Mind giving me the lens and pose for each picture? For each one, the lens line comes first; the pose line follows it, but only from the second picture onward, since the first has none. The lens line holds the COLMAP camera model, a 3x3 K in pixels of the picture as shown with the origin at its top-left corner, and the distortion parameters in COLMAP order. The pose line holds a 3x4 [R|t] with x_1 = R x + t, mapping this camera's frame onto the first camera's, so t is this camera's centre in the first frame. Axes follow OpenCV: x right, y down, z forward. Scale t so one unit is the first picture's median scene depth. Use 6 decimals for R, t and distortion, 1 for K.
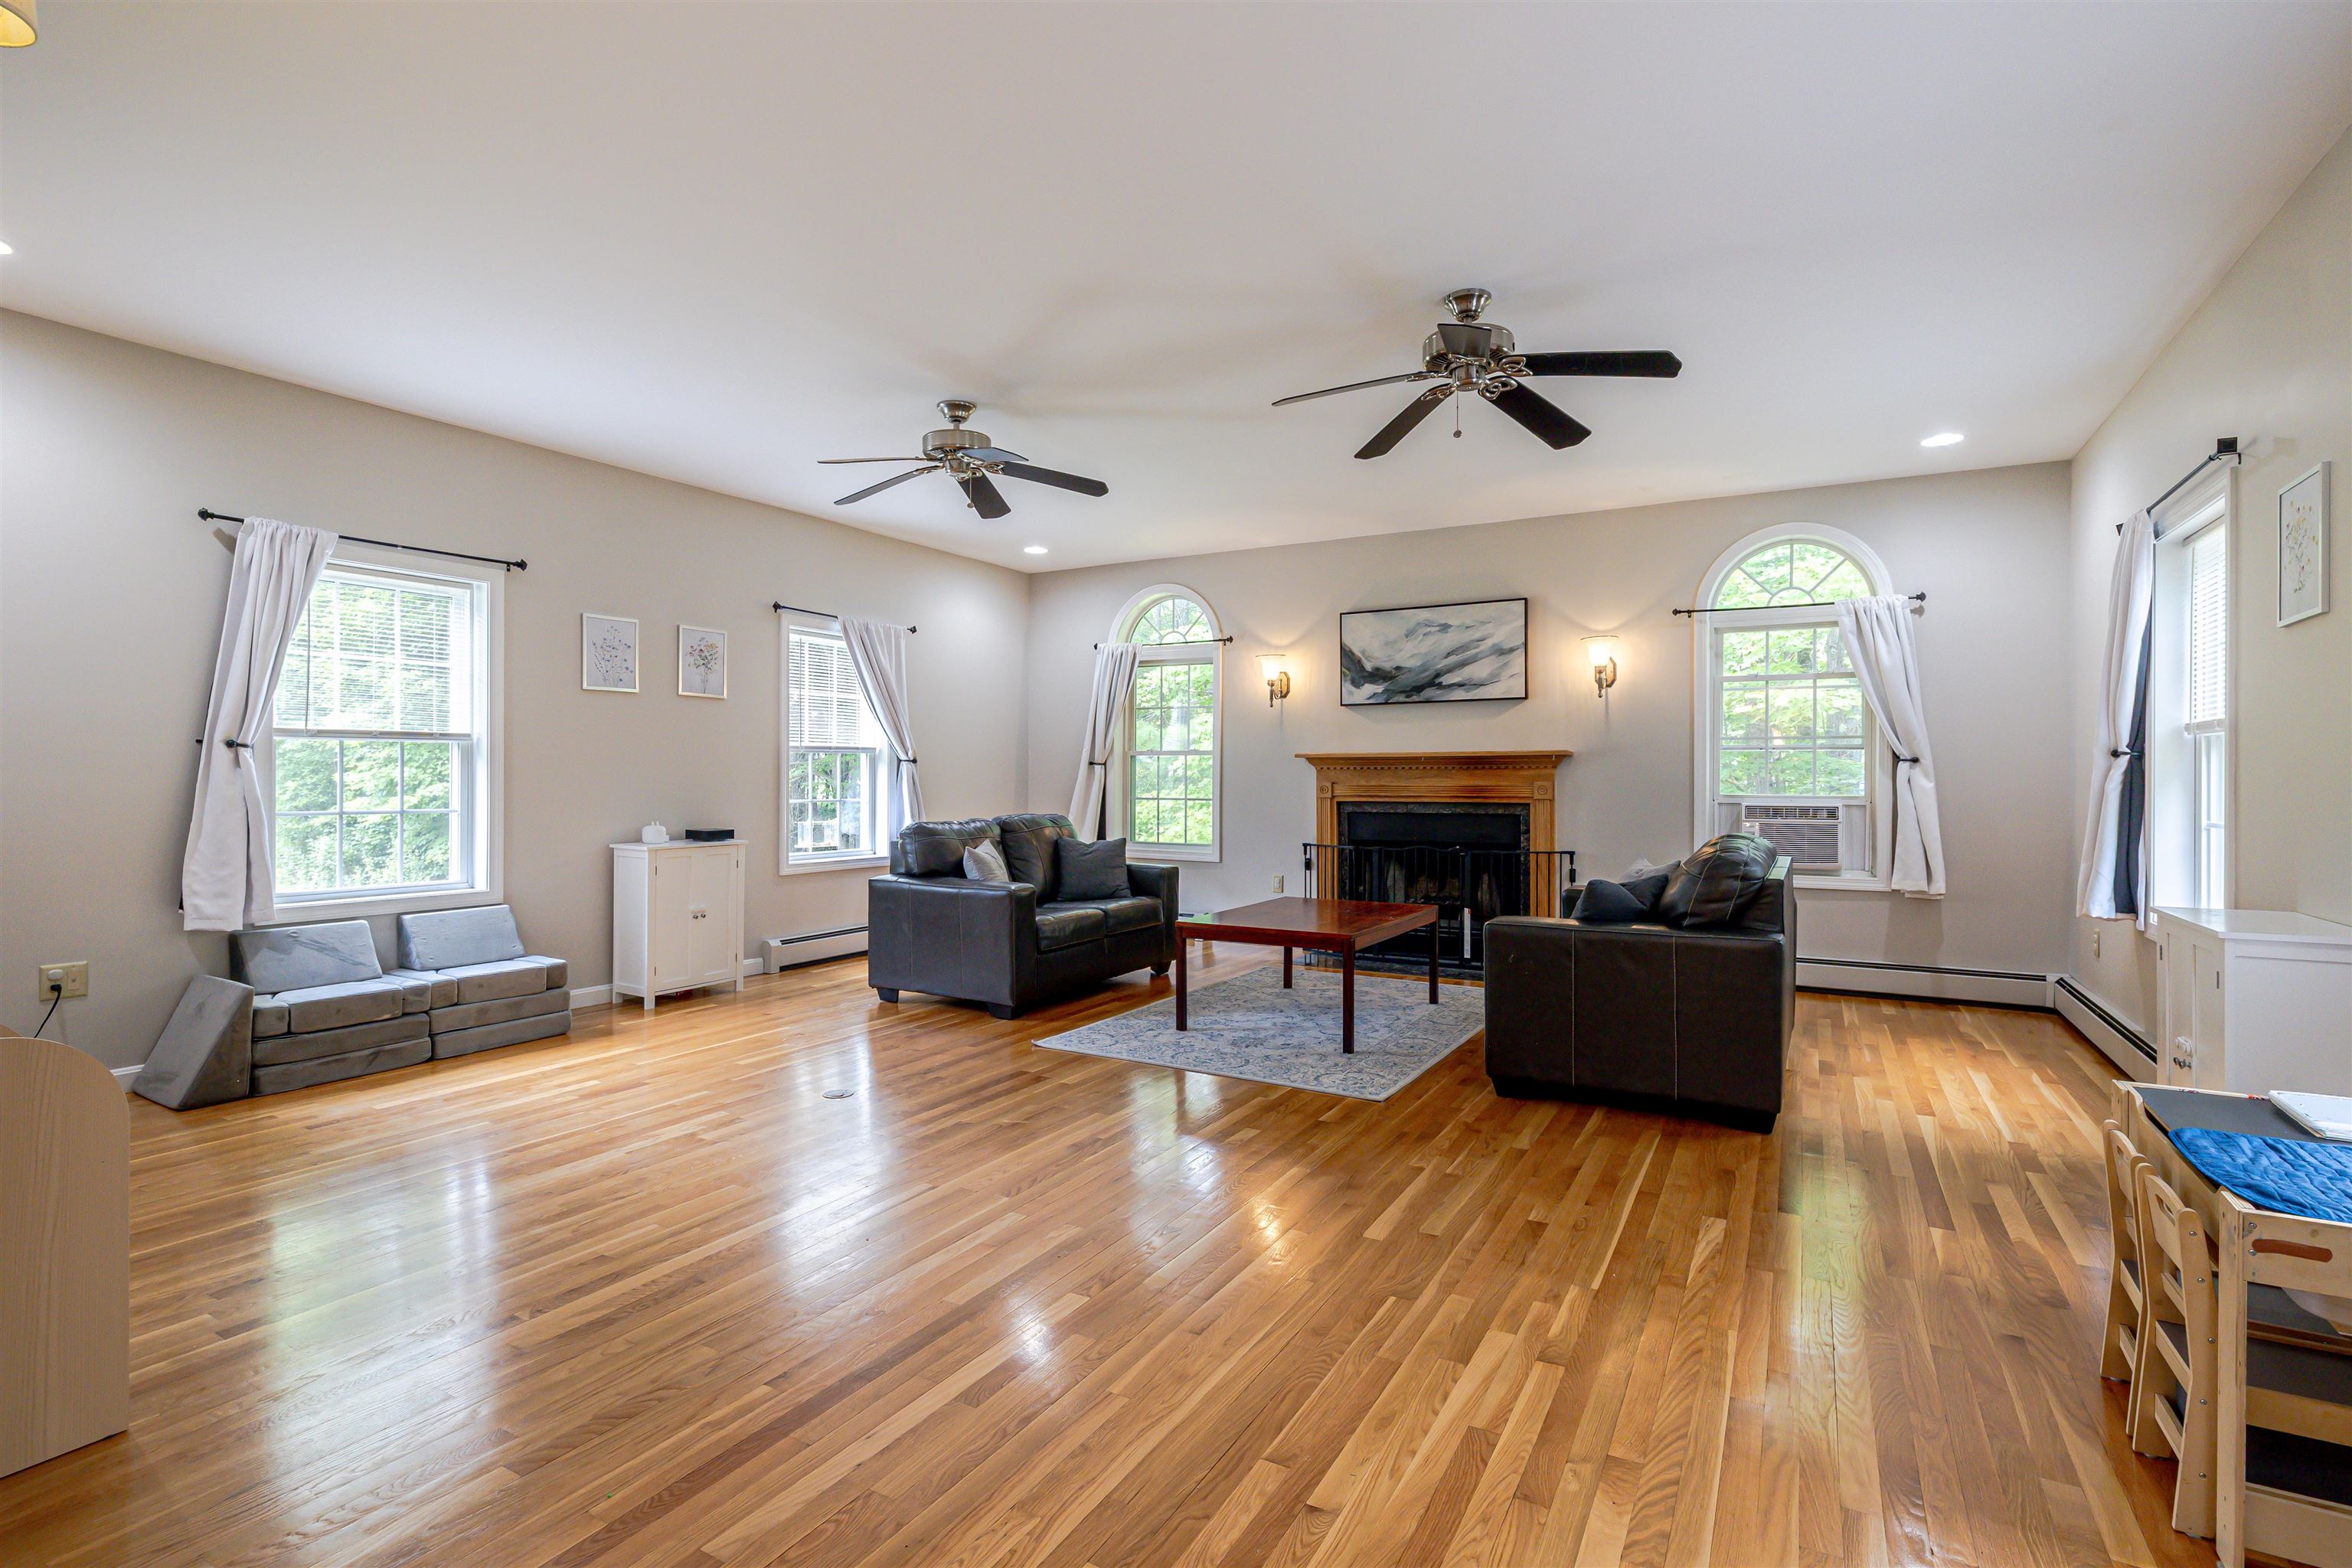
lens RADIAL K [[1103.5, 0, 1177.4], [0, 1103.5, 781.8], [0, 0, 1]] dist [-0.003673, -0.000656]
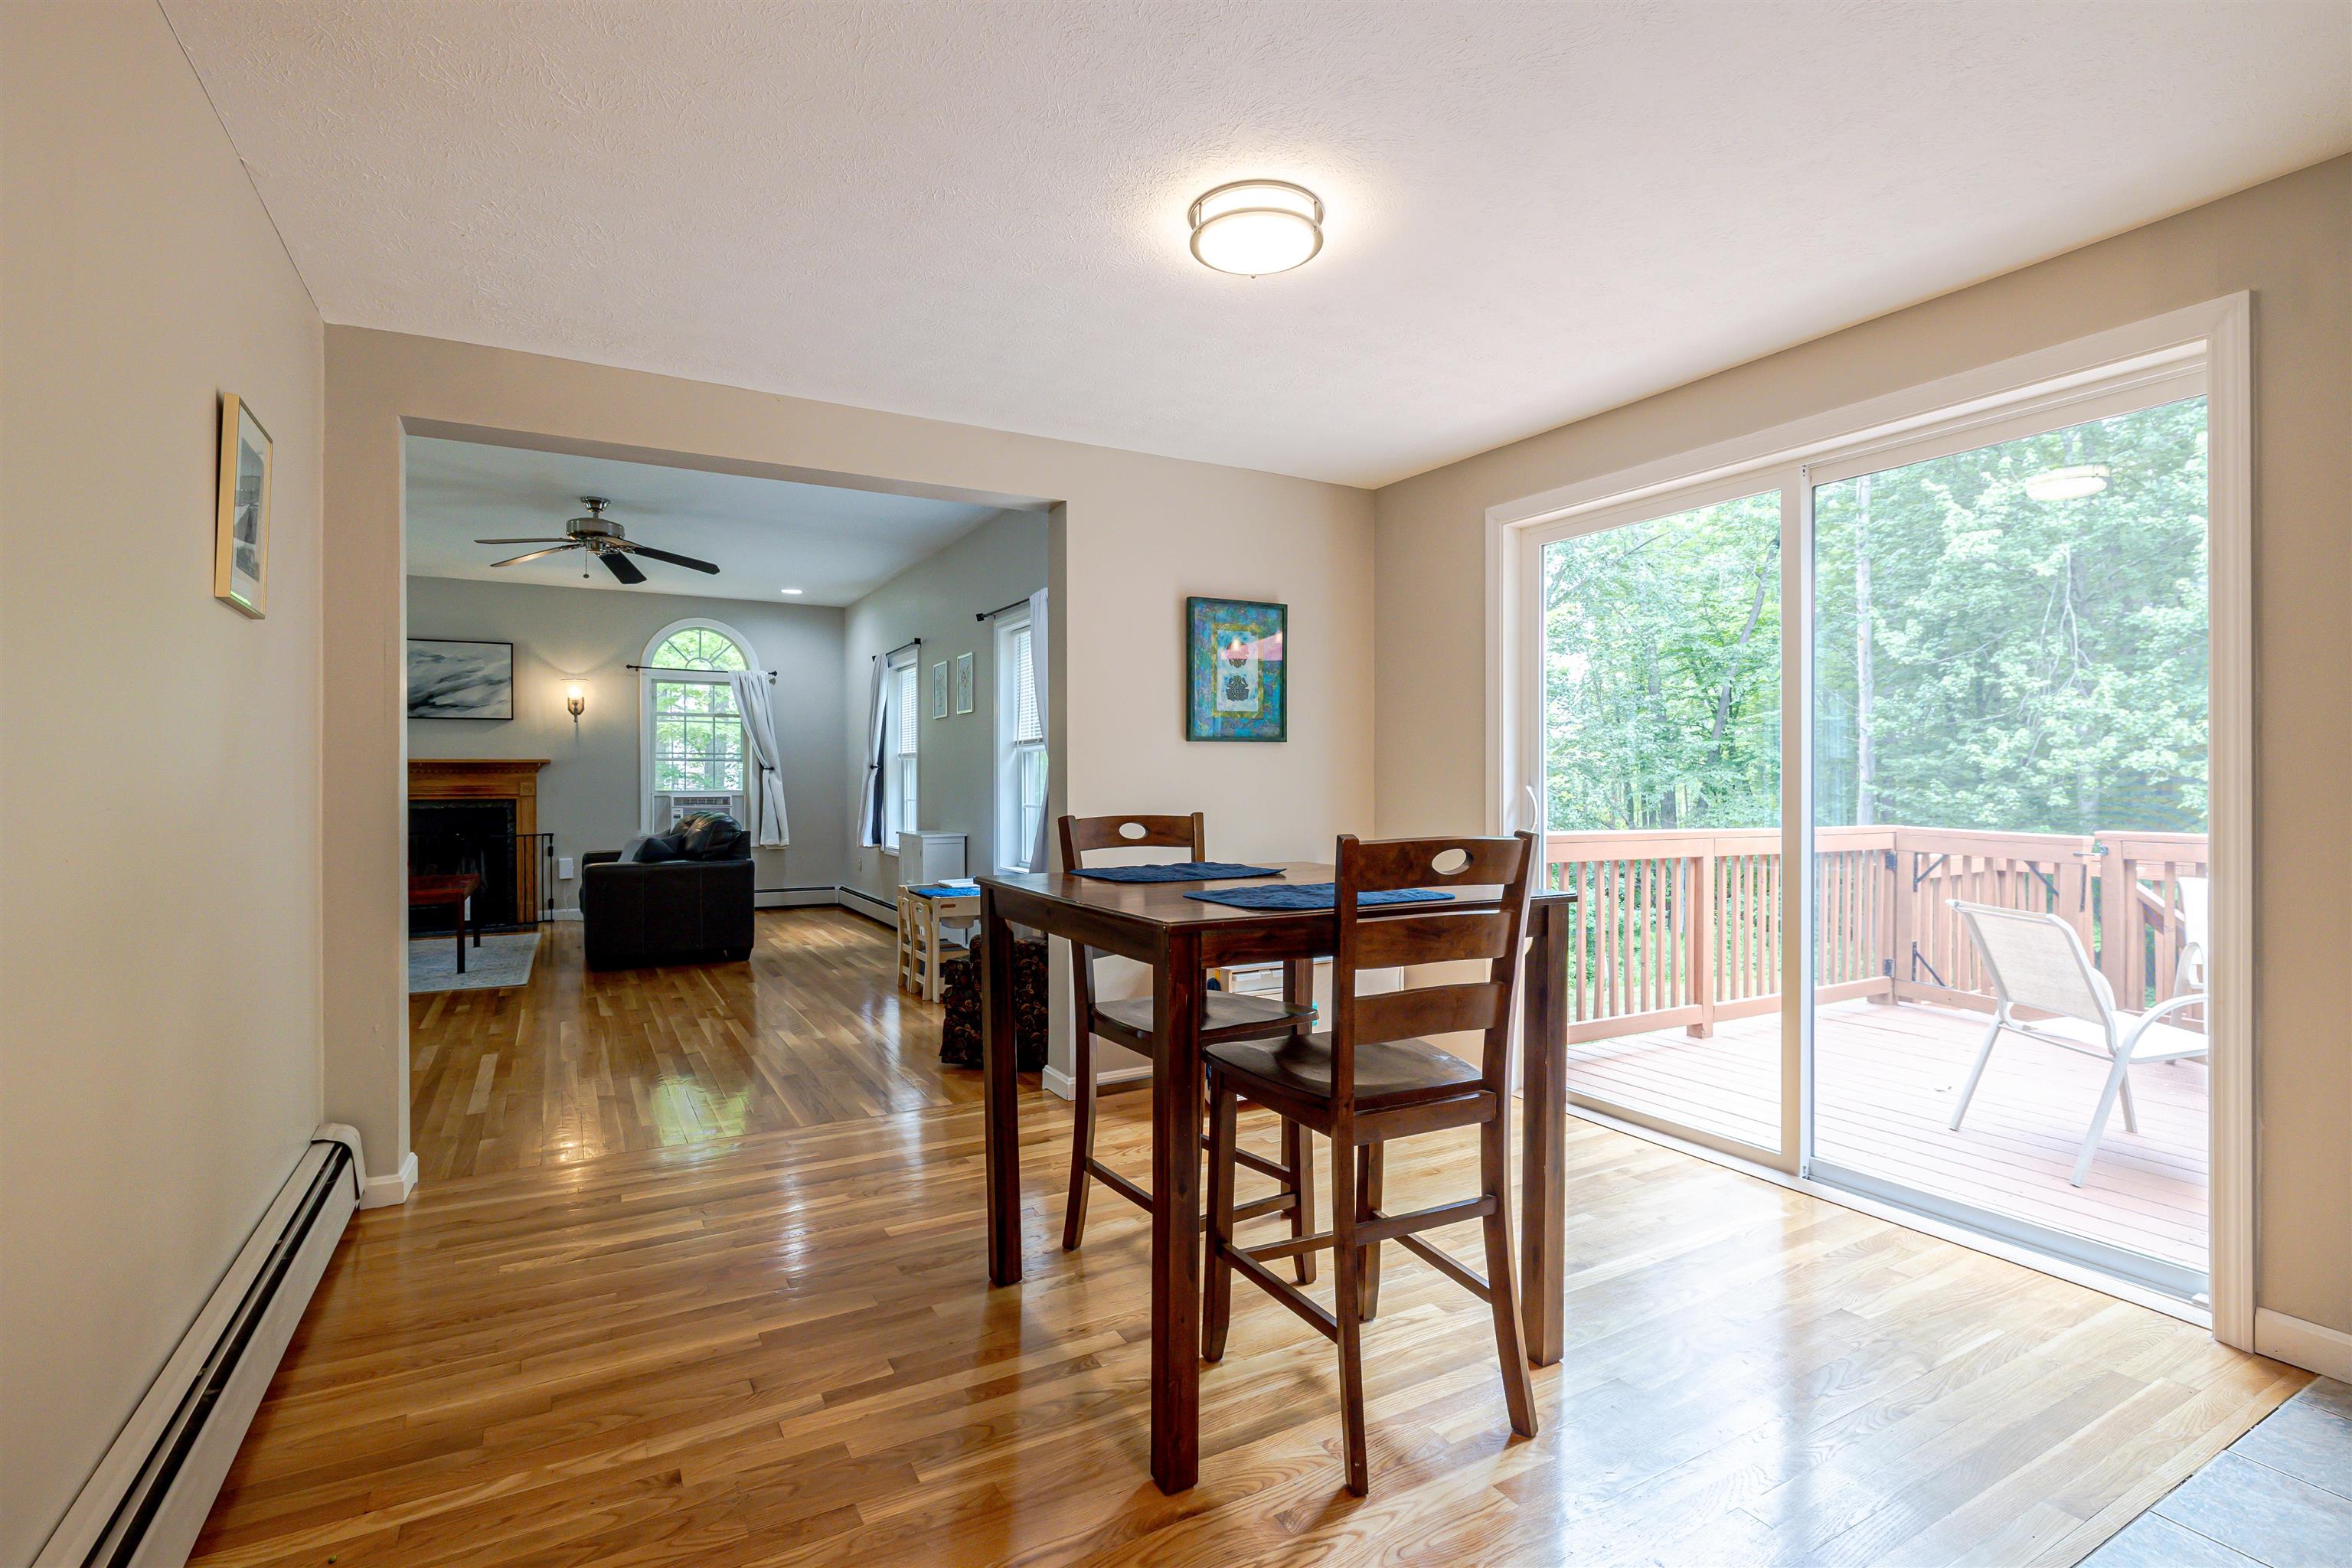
lens RADIAL K [[1103.5, 0, 1180.0], [0, 1103.5, 781.5], [0, 0, 1]] dist [-0.003673, -0.000656]
pose [[0.512271, -0.003424, 0.858817, -0.466387], [0.005698, 0.999984, 0.000588, 0.002699], [-0.858805, 0.004592, 0.512282, -0.412921]]
